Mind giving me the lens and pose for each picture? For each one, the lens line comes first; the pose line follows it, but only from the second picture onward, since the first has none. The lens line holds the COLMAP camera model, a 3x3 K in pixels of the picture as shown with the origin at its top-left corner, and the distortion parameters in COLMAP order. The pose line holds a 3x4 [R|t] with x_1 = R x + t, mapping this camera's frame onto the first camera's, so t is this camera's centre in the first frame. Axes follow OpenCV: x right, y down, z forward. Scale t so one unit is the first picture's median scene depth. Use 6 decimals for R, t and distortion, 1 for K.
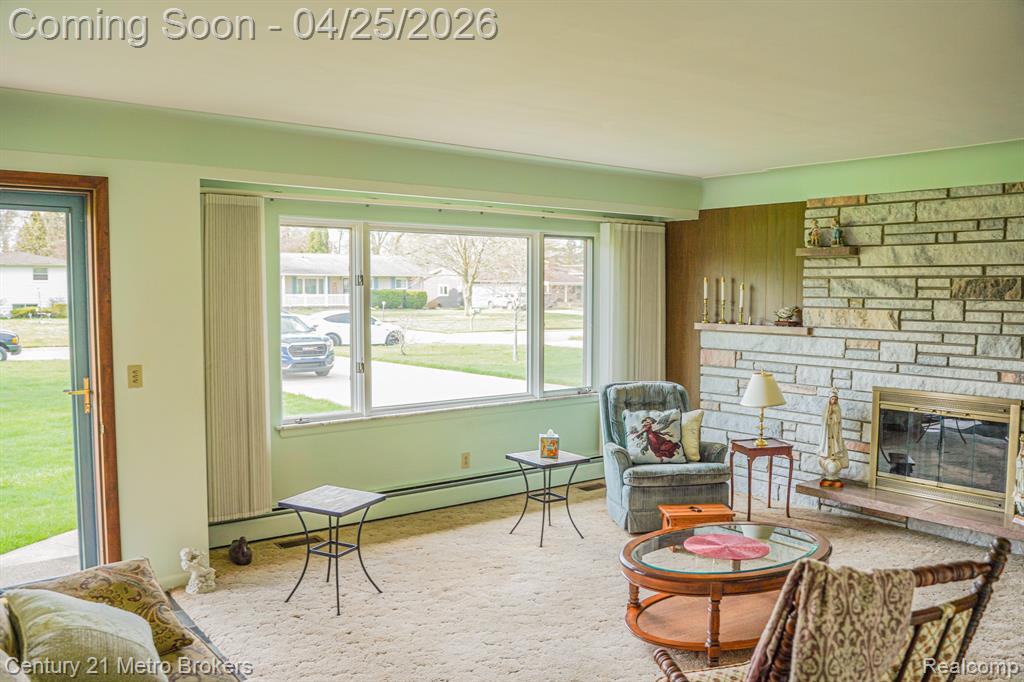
lens RADIAL K [[832.8, 0, 511.4], [0, 832.8, 343.5], [0, 0, 1]] dist [-0.106847, 0.068017]
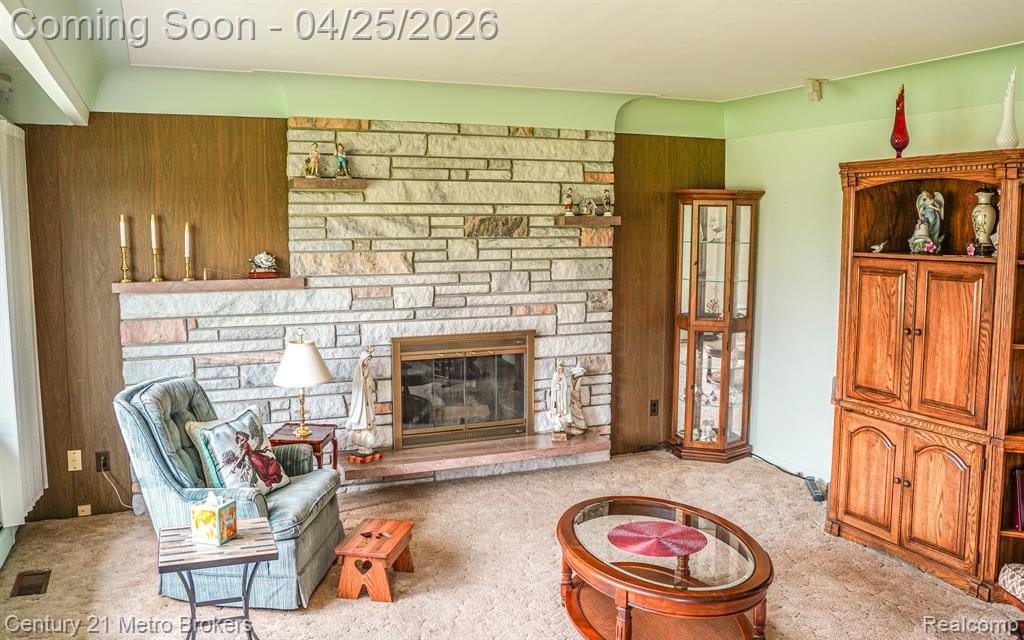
lens RADIAL K [[845.2, 0, 488.8], [0, 845.2, 303.9], [0, 0, 1]] dist [-0.079475, 0.003830]
pose [[0.271369, -0.094173, 0.957857, -0.415545], [0.066017, 0.994679, 0.079090, -0.051379], [-0.960209, 0.041772, 0.276143, 0.656873]]
